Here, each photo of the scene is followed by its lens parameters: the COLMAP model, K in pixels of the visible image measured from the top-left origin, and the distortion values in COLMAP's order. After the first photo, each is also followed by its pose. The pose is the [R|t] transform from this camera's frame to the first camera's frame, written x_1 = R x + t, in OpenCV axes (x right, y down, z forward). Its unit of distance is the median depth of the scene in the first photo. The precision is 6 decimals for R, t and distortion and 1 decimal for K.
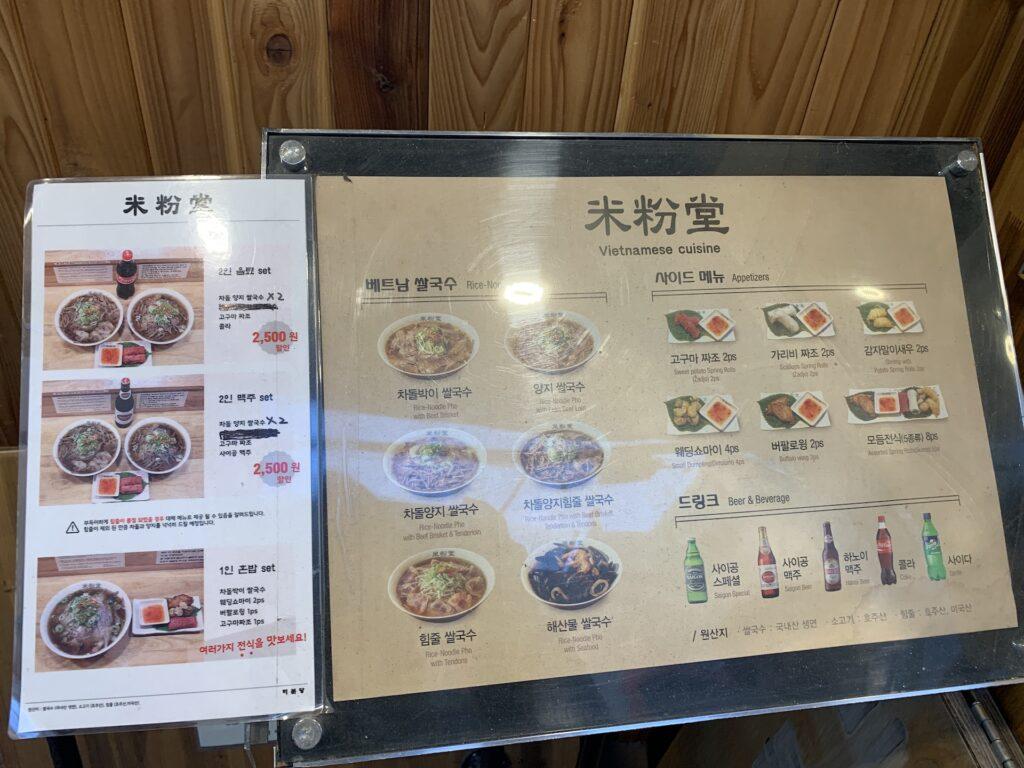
lens RADIAL K [[773.7, 0, 512.5], [0, 773.7, 382.9], [0, 0, 1]] dist [-0.009680, -0.005714]
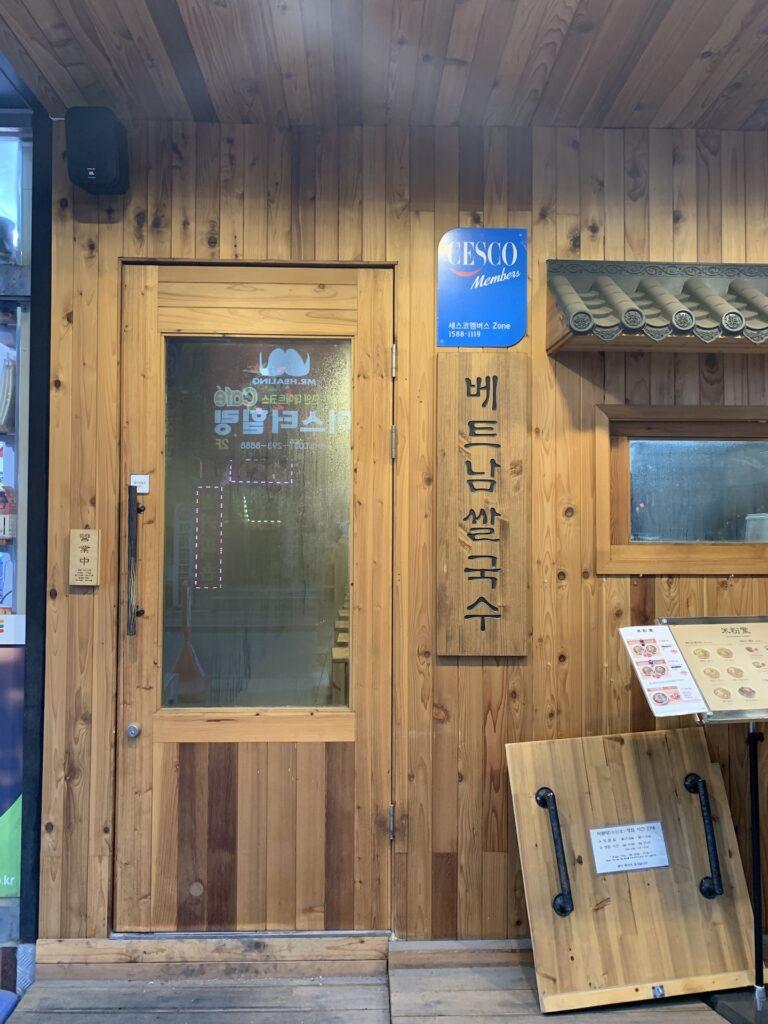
lens RADIAL K [[773.7, 0, 383.7], [0, 773.7, 512.0], [0, 0, 1]] dist [-0.009680, -0.005714]
pose [[0.998142, -0.052769, 0.030471, -2.237861], [0.060269, 0.781202, -0.621363, 2.190774], [0.008985, 0.622044, 0.782930, -3.450965]]
